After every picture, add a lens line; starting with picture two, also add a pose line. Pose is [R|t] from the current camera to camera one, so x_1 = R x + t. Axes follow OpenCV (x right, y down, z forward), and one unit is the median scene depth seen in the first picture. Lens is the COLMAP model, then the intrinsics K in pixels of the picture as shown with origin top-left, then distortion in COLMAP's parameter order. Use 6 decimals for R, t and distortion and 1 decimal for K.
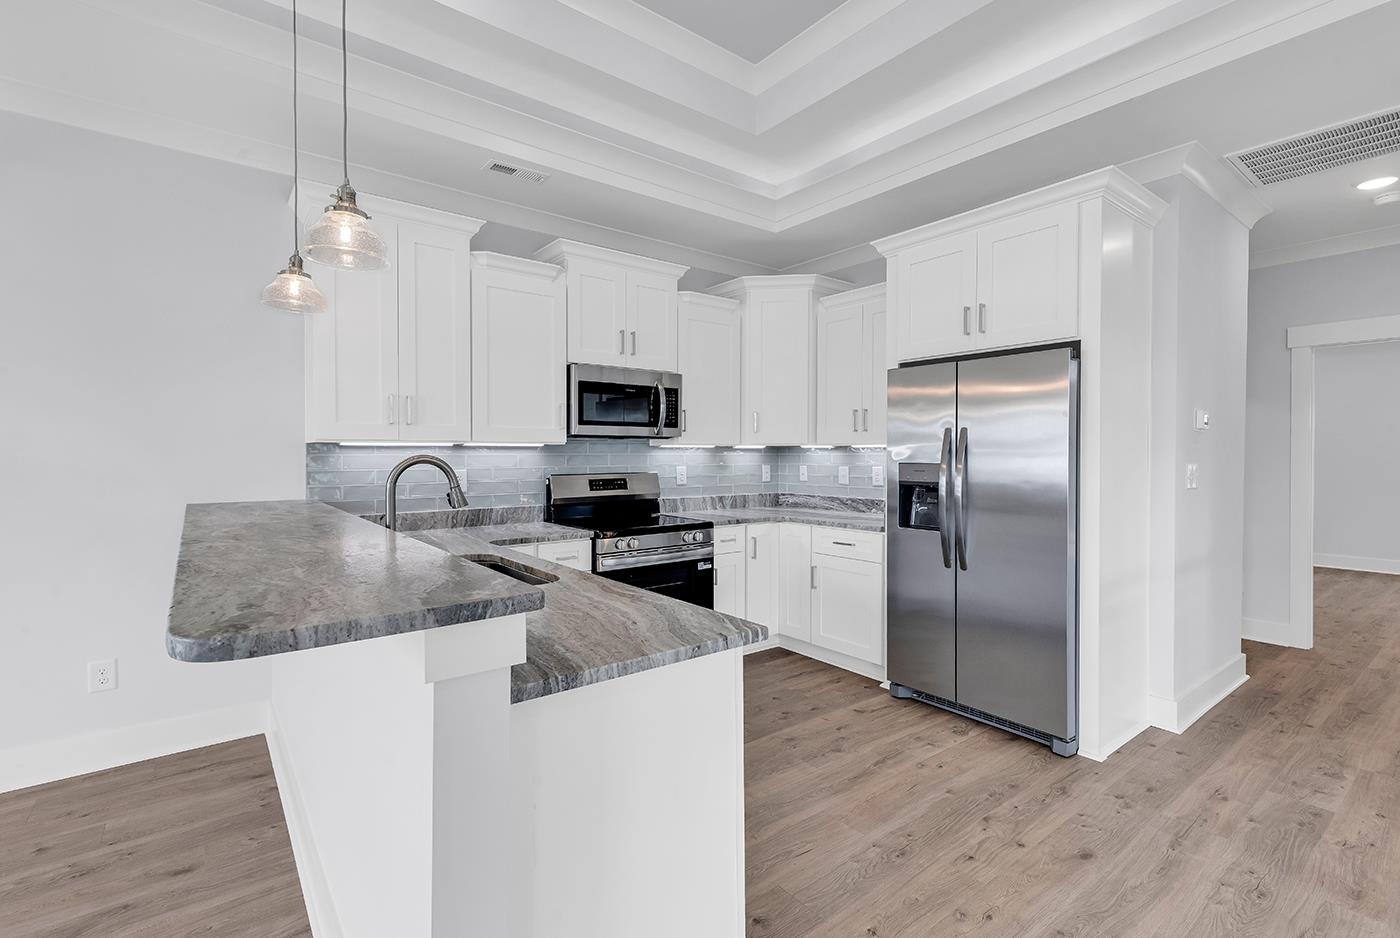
lens RADIAL K [[646.1, 0, 688.6], [0, 646.1, 459.9], [0, 0, 1]] dist [0.005964, 0.000346]
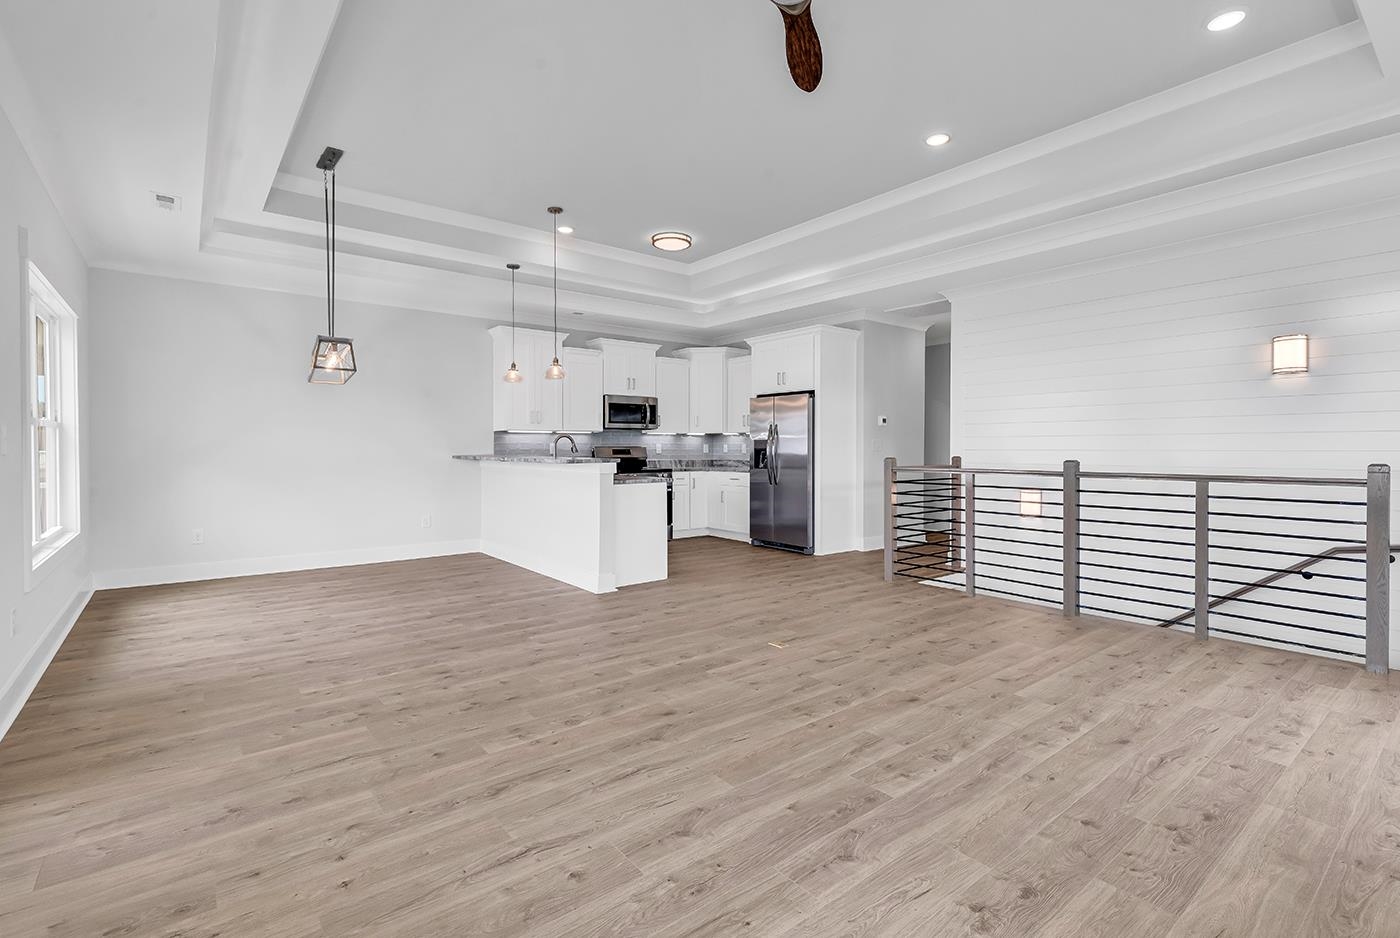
lens RADIAL K [[646.1, 0, 696.2], [0, 646.1, 466.8], [0, 0, 1]] dist [0.005964, 0.000346]
pose [[0.999877, -0.001462, 0.015607, 0.089473], [0.001121, 0.999760, 0.021864, 0.046155], [-0.015636, -0.021844, 0.999639, -1.194002]]
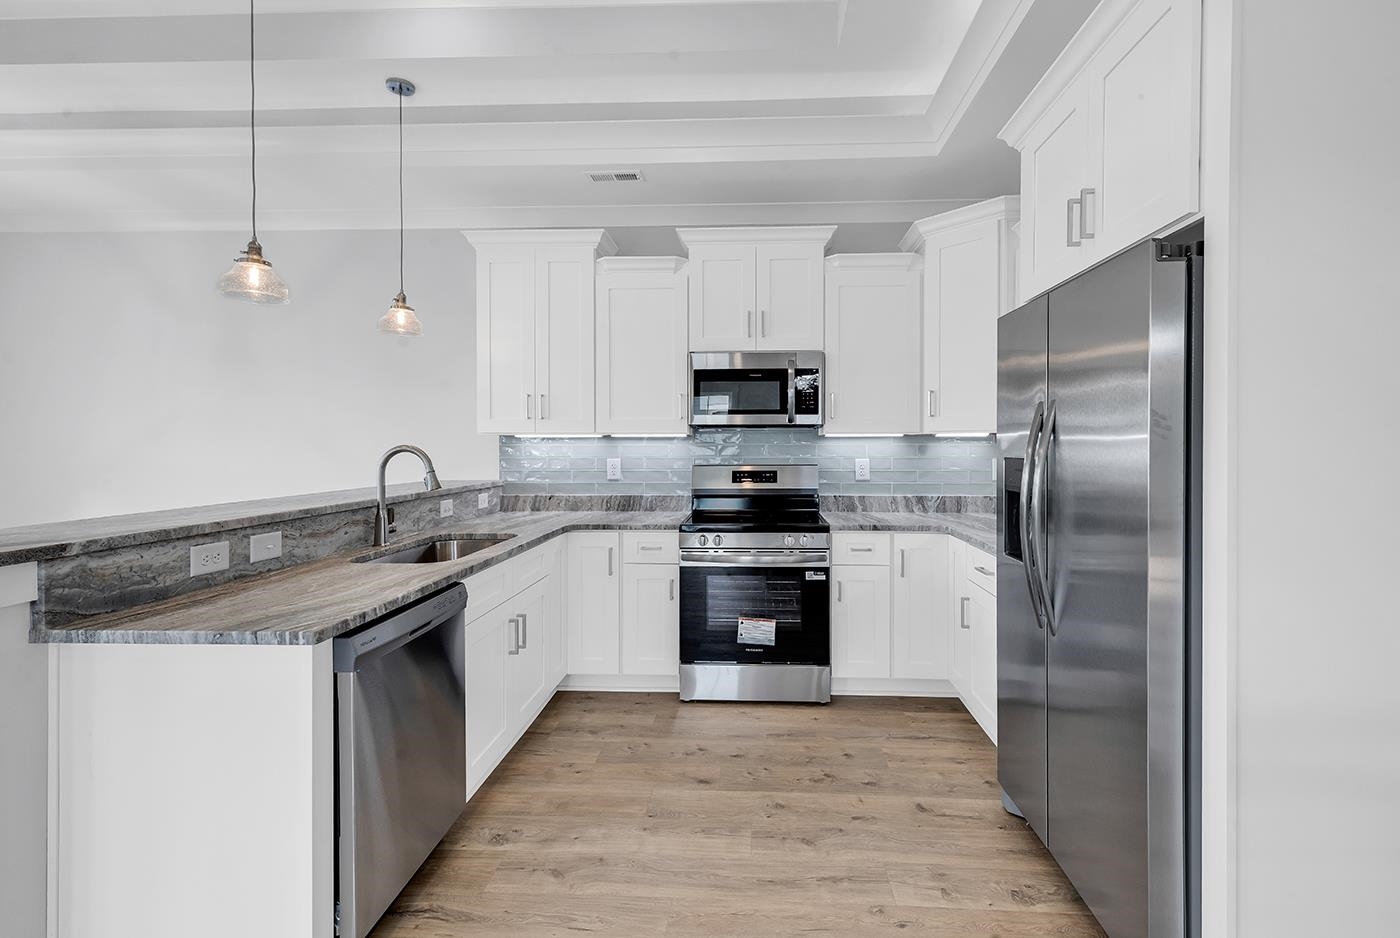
lens RADIAL K [[646.1, 0, 728.4], [0, 646.1, 445.8], [0, 0, 1]] dist [0.005964, 0.000346]
pose [[0.762714, 0.002433, -0.646731, 0.503433], [-0.006200, 0.999974, -0.003549, -0.003674], [0.646706, 0.006717, 0.762710, 0.287687]]
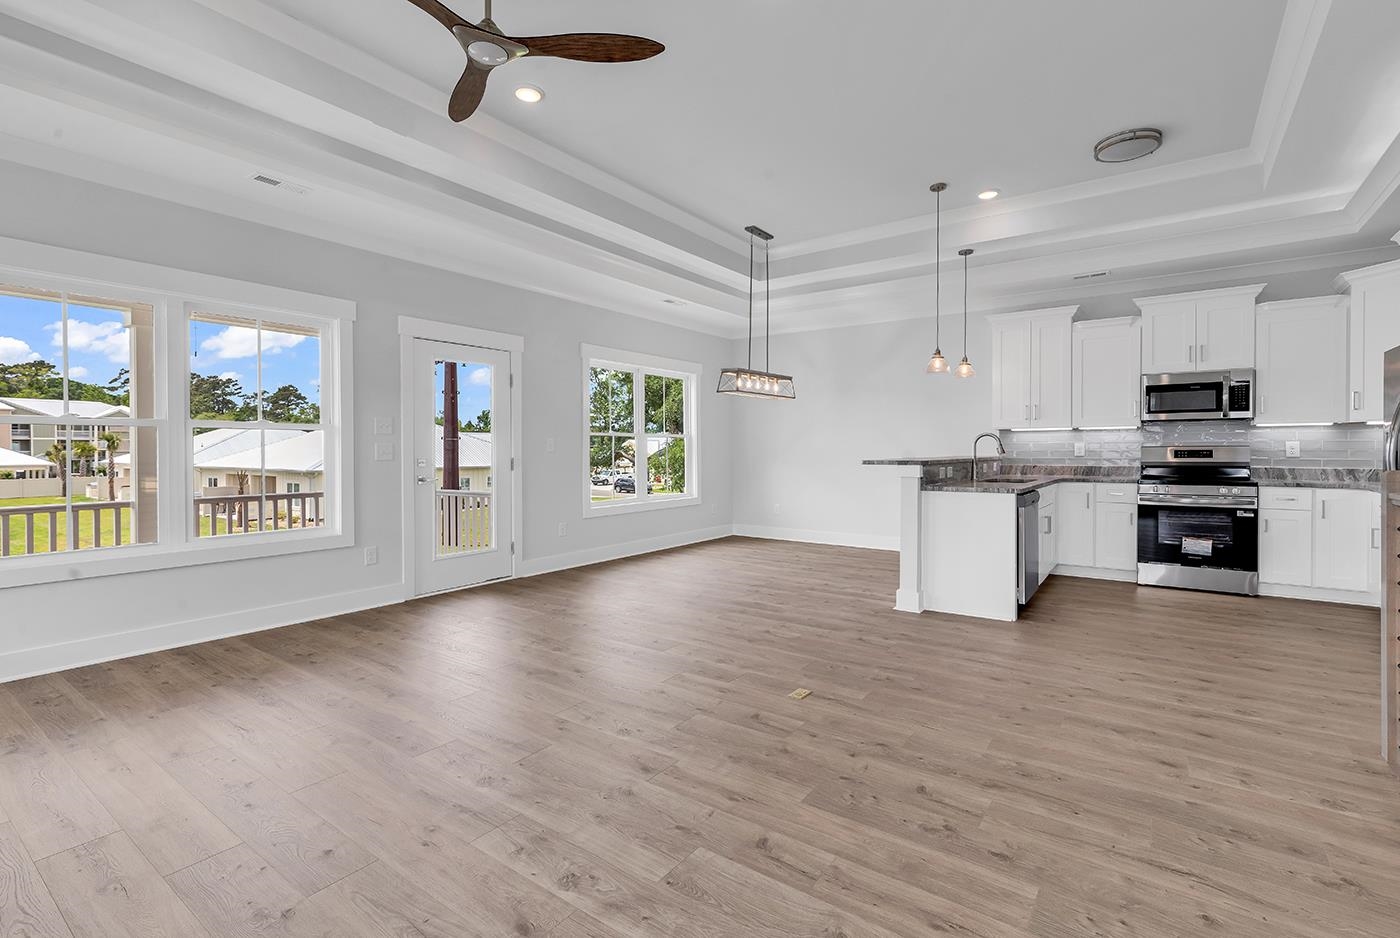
lens RADIAL K [[646.1, 0, 703.0], [0, 646.1, 458.3], [0, 0, 1]] dist [0.005964, 0.000346]
pose [[0.272565, 0.011251, -0.962072, 1.053492], [-0.006461, 0.999930, 0.009864, 0.045691], [0.962116, 0.003527, 0.272619, -0.470296]]
